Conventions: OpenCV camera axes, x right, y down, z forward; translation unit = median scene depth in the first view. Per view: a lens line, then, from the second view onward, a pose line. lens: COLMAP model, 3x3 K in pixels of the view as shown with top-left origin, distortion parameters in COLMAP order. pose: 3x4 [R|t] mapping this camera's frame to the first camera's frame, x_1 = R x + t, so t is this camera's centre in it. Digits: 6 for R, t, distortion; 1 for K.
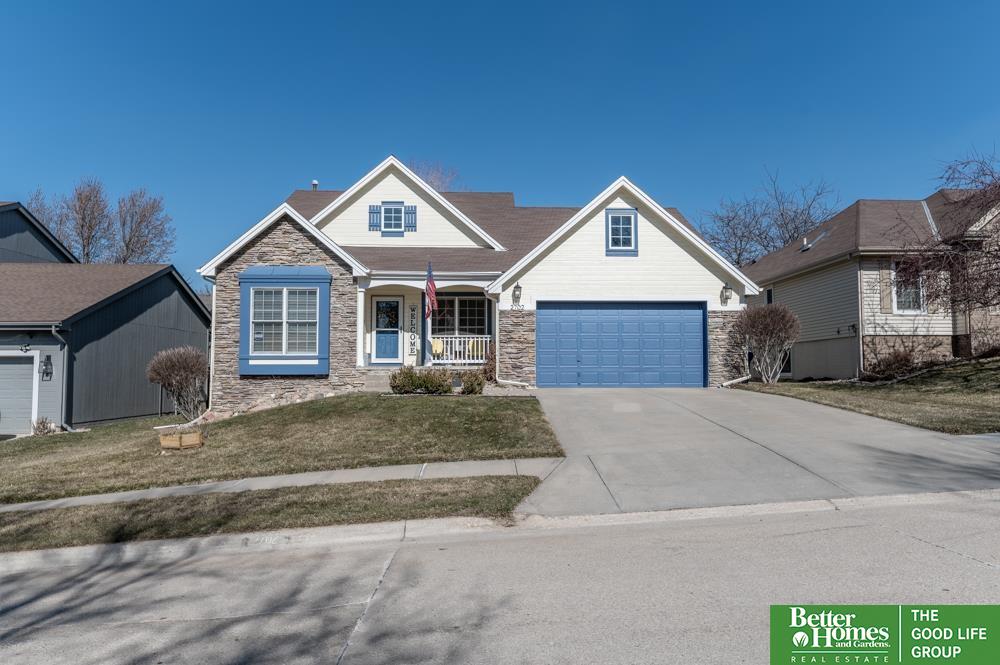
lens RADIAL K [[662.1, 0, 505.4], [0, 662.1, 332.2], [0, 0, 1]] dist [-0.005297, -0.000455]
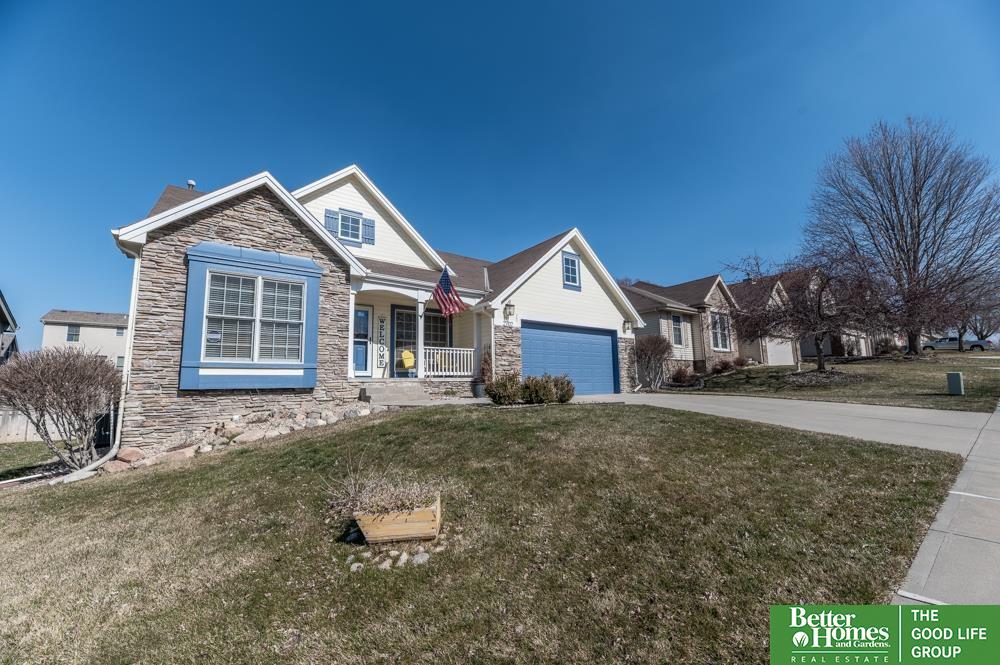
lens RADIAL K [[407.6, 0, 495.1], [0, 407.6, 335.5], [0, 0, 1]] dist [-0.003691, -0.000796]
pose [[0.814153, 0.060830, 0.577455, -0.380026], [-0.016547, 0.996524, -0.081646, 0.036557], [-0.580414, 0.056917, 0.812330, 0.453683]]
